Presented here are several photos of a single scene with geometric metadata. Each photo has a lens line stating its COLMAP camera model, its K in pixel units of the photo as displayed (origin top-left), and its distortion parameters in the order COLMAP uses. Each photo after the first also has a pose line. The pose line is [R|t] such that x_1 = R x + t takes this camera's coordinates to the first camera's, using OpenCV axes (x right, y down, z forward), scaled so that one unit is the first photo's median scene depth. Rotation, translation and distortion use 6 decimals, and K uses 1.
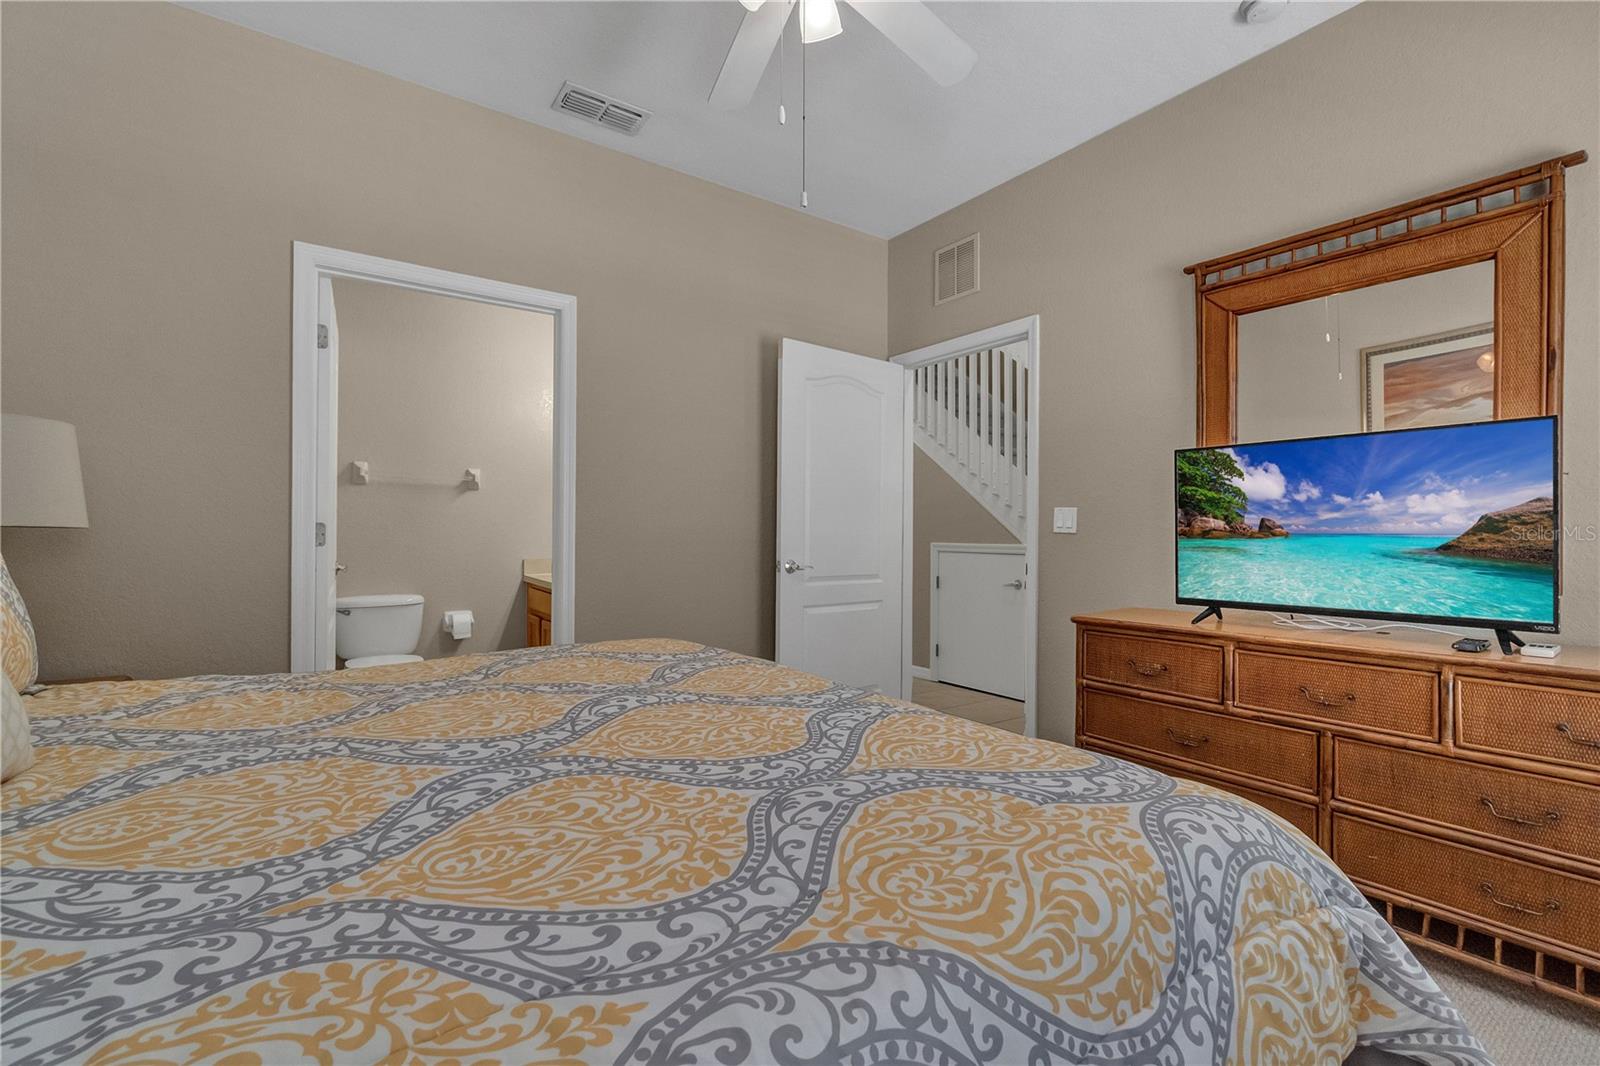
lens RADIAL K [[697.0, 0, 807.8], [0, 697.0, 531.0], [0, 0, 1]] dist [-0.004206, 0.001529]
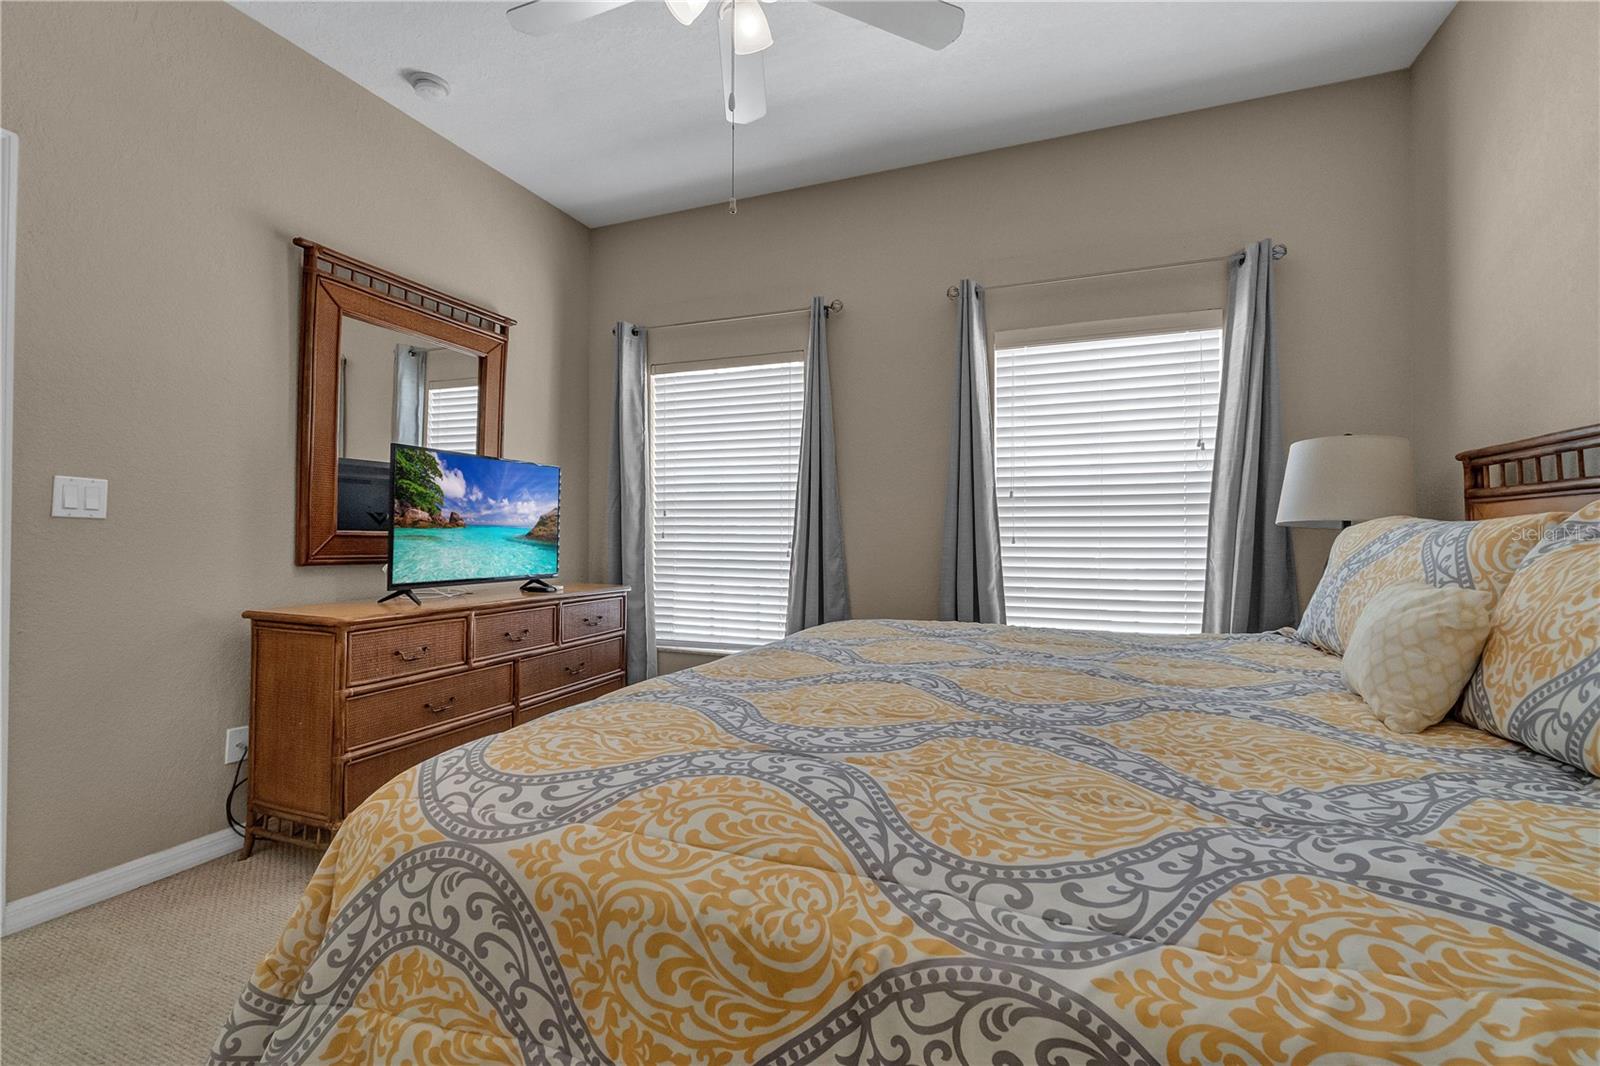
lens RADIAL K [[697.0, 0, 814.7], [0, 697.0, 534.8], [0, 0, 1]] dist [-0.004206, 0.001529]
pose [[-0.516366, -0.000762, 0.856368, -0.767990], [-0.009360, 0.999945, -0.004754, 0.022578], [-0.856317, -0.010470, -0.516345, 1.101190]]
